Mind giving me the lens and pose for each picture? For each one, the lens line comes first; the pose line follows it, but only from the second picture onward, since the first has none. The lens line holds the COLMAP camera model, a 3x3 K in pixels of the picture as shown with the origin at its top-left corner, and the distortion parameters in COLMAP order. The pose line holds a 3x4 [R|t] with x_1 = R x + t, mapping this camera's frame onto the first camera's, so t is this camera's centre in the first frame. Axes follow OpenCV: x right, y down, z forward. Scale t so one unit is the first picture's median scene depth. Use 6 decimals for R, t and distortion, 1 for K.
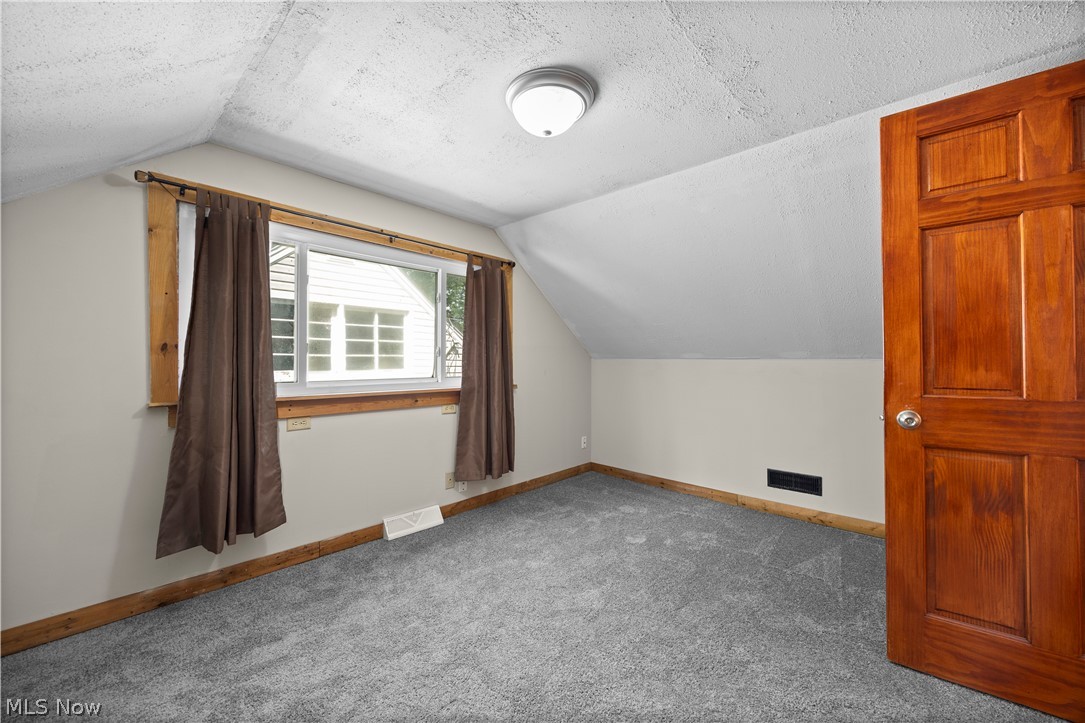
lens RADIAL K [[417.0, 0, 542.6], [0, 417.0, 364.4], [0, 0, 1]] dist [-0.000883, -0.000403]
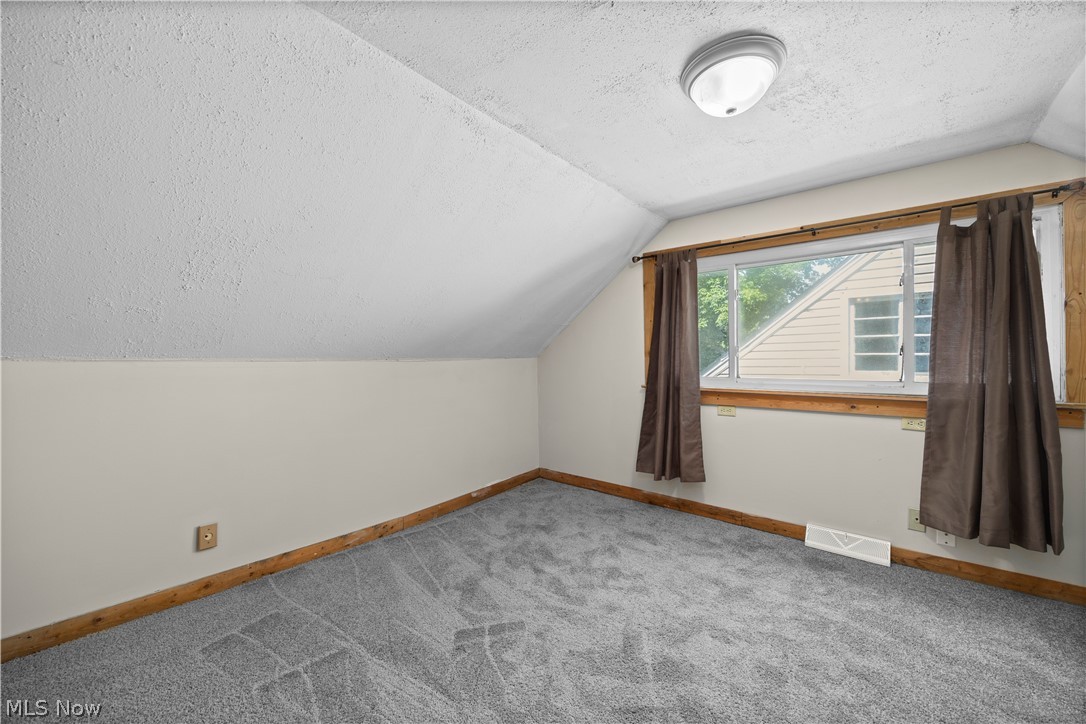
lens RADIAL K [[417.3, 0, 543.1], [0, 417.3, 364.9], [0, 0, 1]] dist [-0.000883, -0.000403]
pose [[0.048570, 0.007229, -0.998794, 0.656581], [-0.006453, 0.999955, 0.006924, -0.001303], [0.998799, 0.006109, 0.048615, 0.392360]]
